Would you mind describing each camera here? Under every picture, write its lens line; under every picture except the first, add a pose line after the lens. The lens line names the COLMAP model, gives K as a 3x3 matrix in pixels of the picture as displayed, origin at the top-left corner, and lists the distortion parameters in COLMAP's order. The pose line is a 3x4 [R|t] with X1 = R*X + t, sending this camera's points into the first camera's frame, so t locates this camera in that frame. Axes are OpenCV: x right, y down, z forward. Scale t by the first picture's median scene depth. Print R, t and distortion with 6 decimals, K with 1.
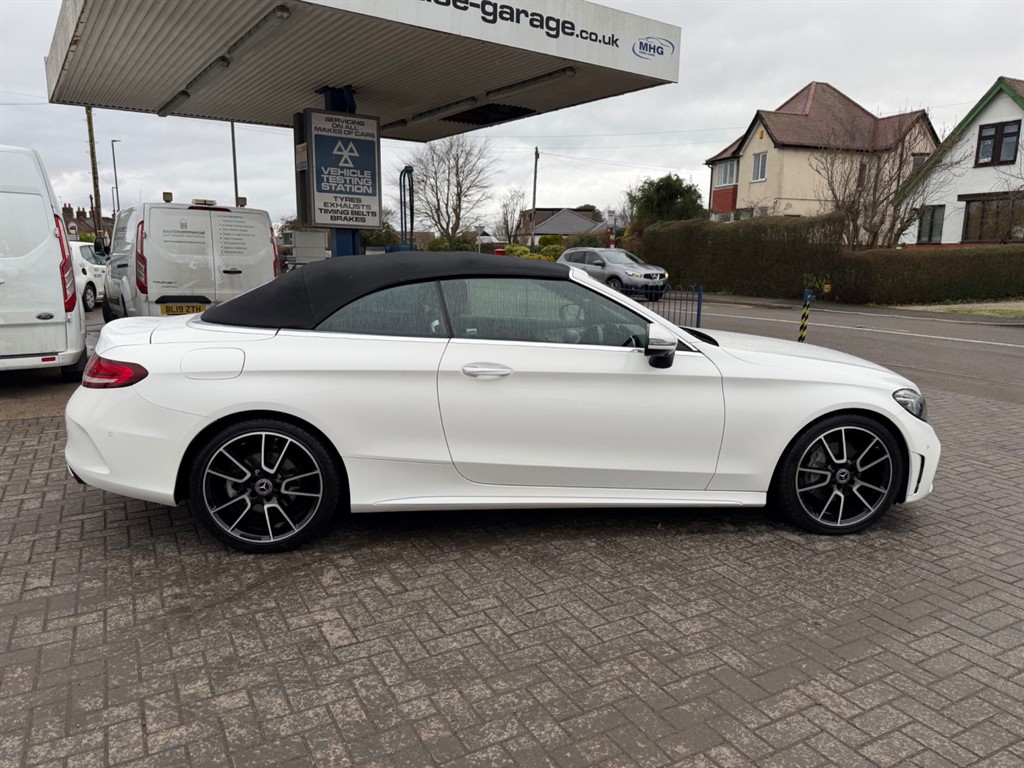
lens RADIAL K [[715.1, 0, 511.4], [0, 715.1, 390.7], [0, 0, 1]] dist [0.054499, -0.073981]
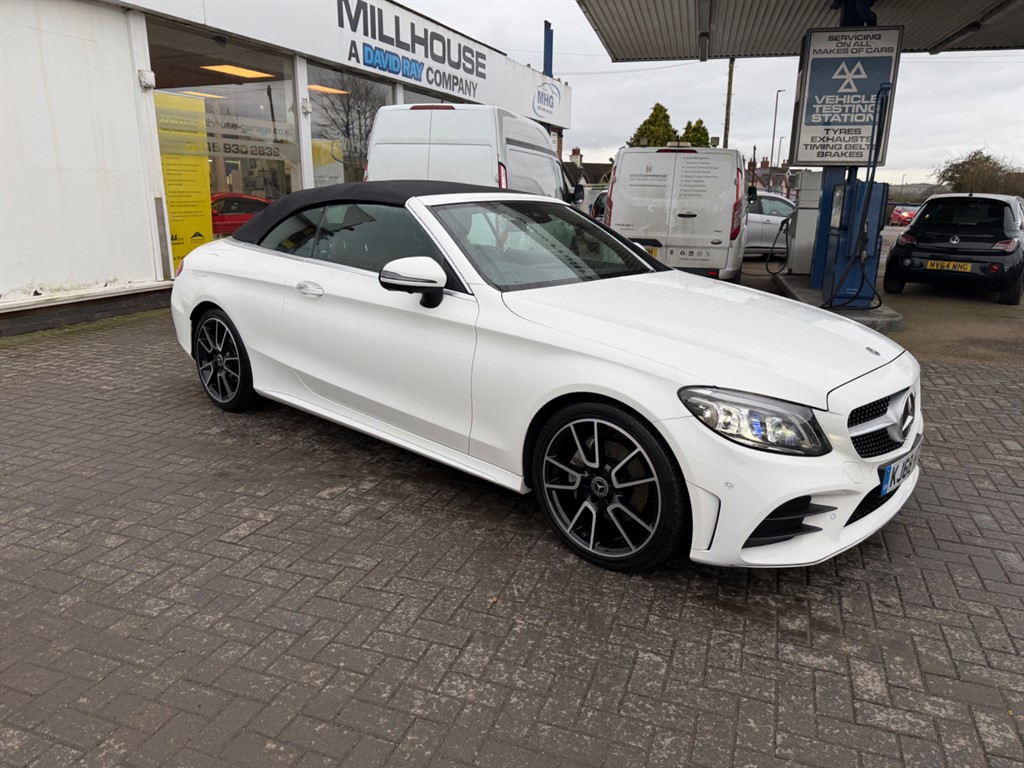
lens RADIAL K [[724.2, 0, 512.0], [0, 724.2, 384.0], [0, 0, 1]] dist [0.059317, -0.089143]
pose [[0.656224, 0.185722, -0.731353, 0.209288], [-0.145390, 0.982196, 0.118967, -0.019910], [0.740426, 0.028262, 0.671543, 0.144193]]
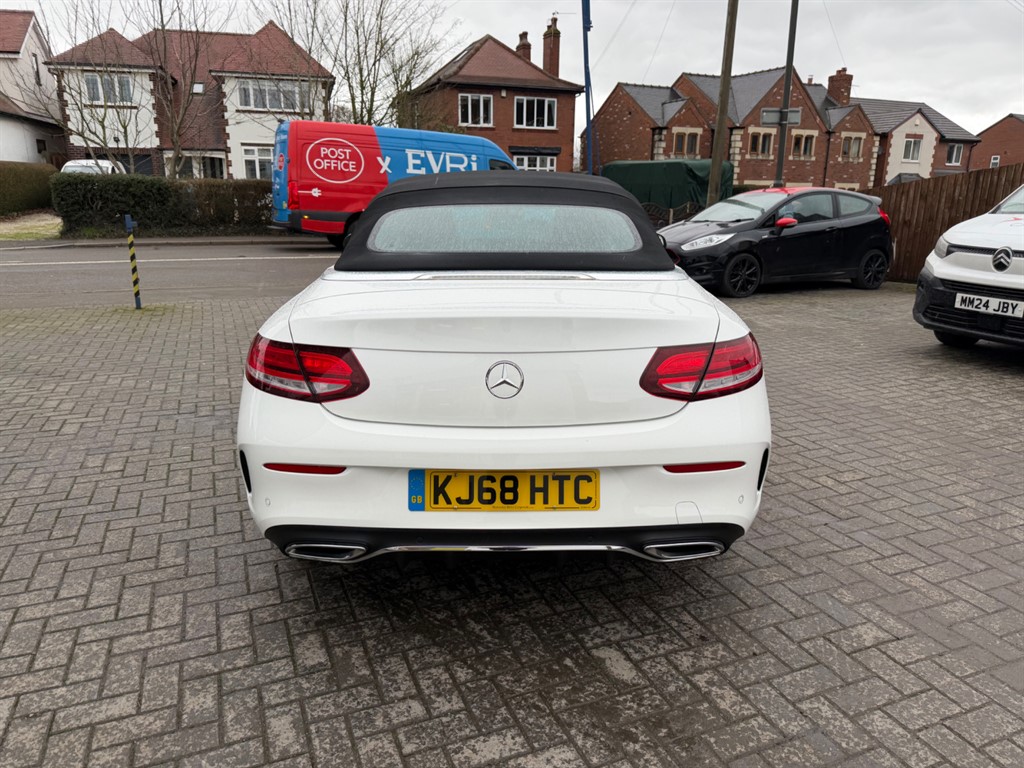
lens RADIAL K [[724.3, 0, 508.6], [0, 724.3, 389.8], [0, 0, 1]] dist [0.002244, -0.003054]
pose [[0.124408, -0.279400, 0.952081, -0.392093], [0.184870, 0.949261, 0.254415, -0.065153], [-0.974857, 0.144360, 0.169748, 0.353303]]
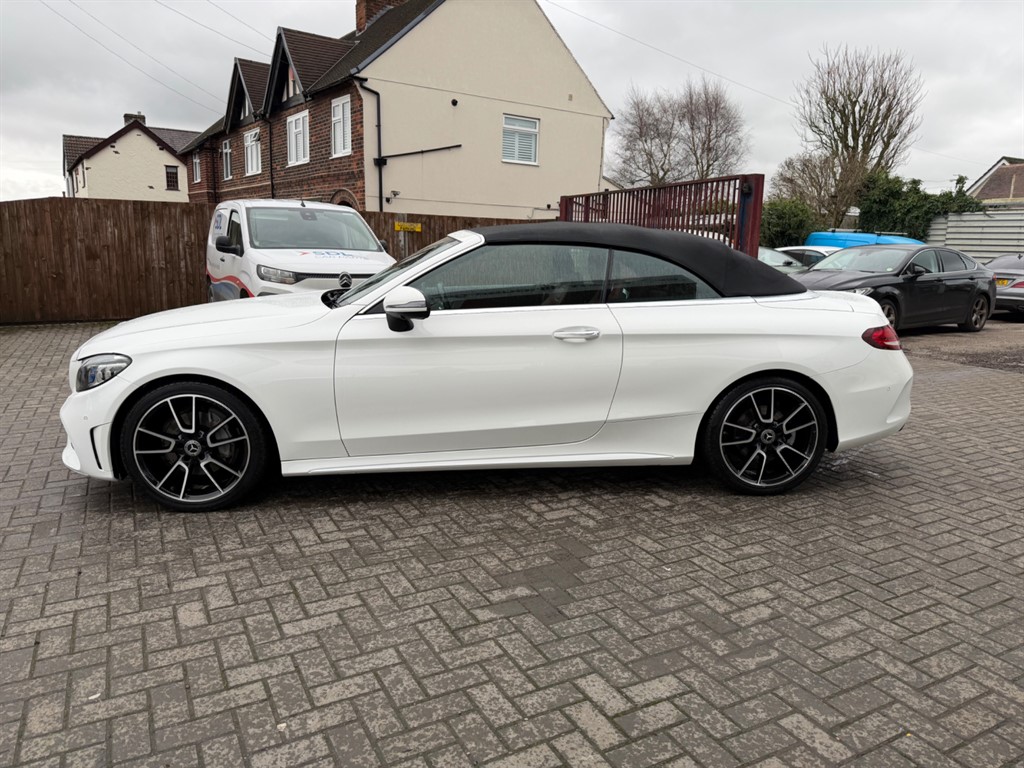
lens RADIAL K [[708.5, 0, 513.3], [0, 708.5, 385.1], [0, 0, 1]] dist [0.081105, -0.116912]
pose [[-0.999137, -0.041165, 0.005531, -0.005609], [-0.036008, 0.924856, 0.378610, -0.144942], [-0.020701, 0.378084, -0.925540, 0.817133]]
